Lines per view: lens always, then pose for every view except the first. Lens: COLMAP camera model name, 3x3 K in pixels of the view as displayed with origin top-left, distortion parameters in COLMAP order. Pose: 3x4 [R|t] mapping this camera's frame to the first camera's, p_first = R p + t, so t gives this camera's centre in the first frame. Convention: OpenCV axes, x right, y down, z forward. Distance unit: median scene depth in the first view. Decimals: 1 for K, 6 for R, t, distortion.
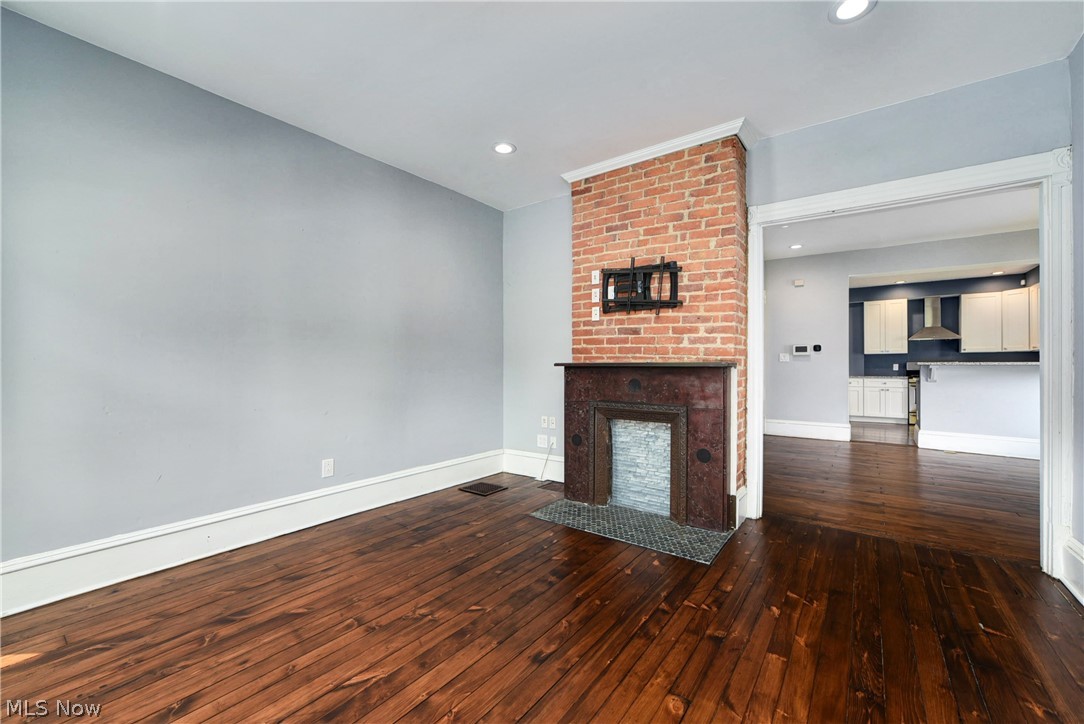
lens RADIAL K [[434.0, 0, 541.8], [0, 434.0, 365.0], [0, 0, 1]] dist [-0.009484, -0.000926]
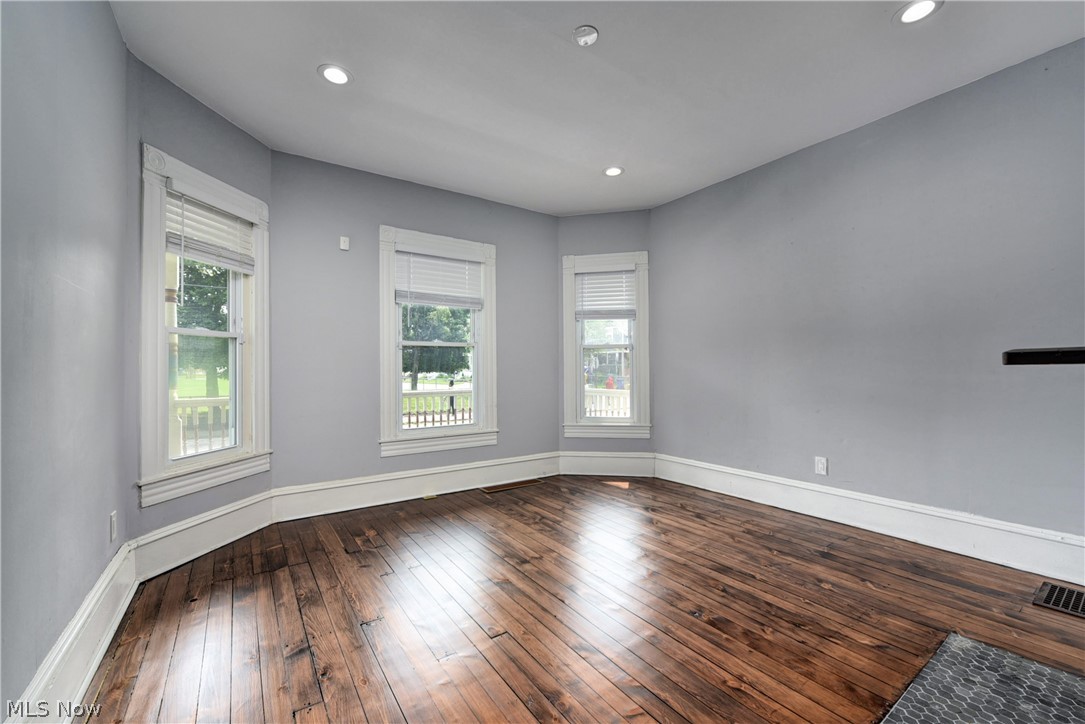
lens RADIAL K [[434.4, 0, 543.2], [0, 434.4, 365.1], [0, 0, 1]] dist [-0.009484, -0.000926]
pose [[-0.313683, -0.002389, -0.949525, 0.643547], [0.007247, 0.999962, -0.004910, 0.001780], [0.949500, -0.008422, -0.313654, 0.667330]]
